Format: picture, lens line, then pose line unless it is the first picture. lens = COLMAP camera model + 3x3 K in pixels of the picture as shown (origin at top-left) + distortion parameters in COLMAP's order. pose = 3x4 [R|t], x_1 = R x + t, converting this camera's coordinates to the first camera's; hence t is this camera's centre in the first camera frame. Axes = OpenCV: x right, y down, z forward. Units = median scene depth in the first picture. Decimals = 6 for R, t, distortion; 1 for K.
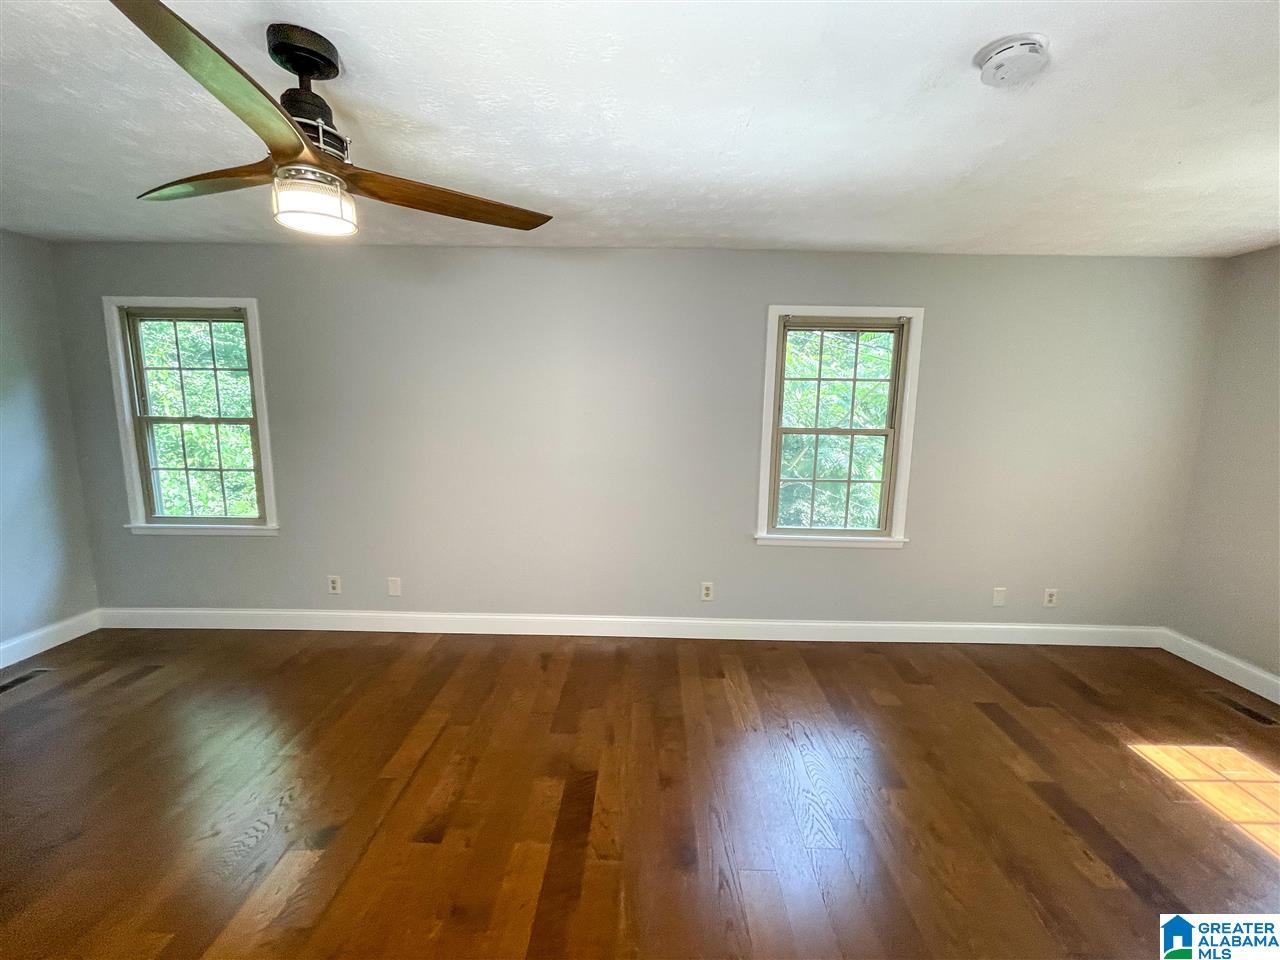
lens RADIAL K [[491.4, 0, 647.3], [0, 491.4, 472.0], [0, 0, 1]] dist [0.001412, 0.000105]
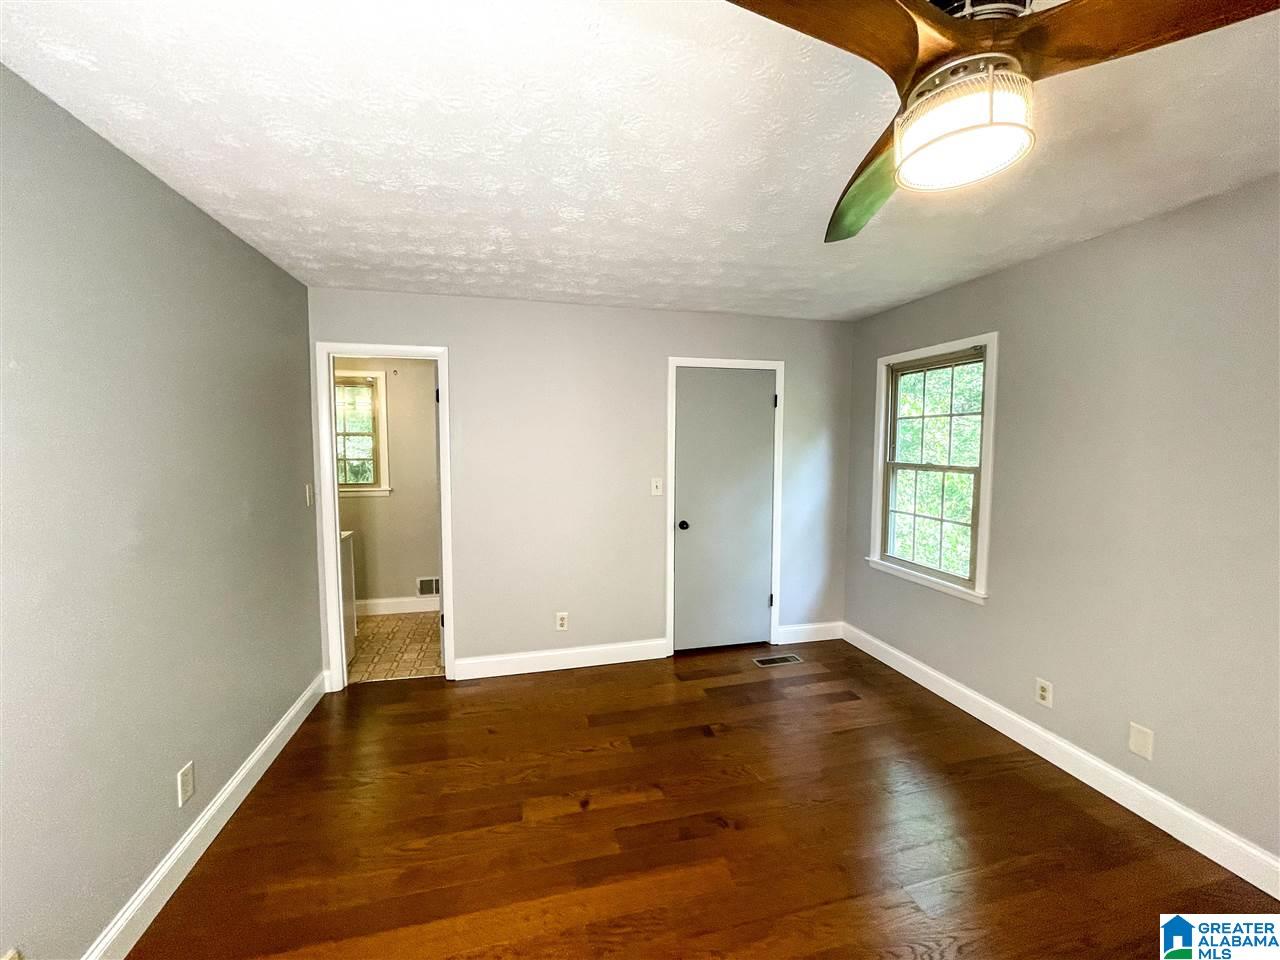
lens RADIAL K [[514.8, 0, 644.9], [0, 514.8, 476.6], [0, 0, 1]] dist [-0.000163, 0.000241]
pose [[0.244277, 0.051339, -0.968346, -0.050347], [-0.133426, 0.990879, 0.018875, -0.030379], [0.960482, 0.124592, 0.248899, 0.196700]]
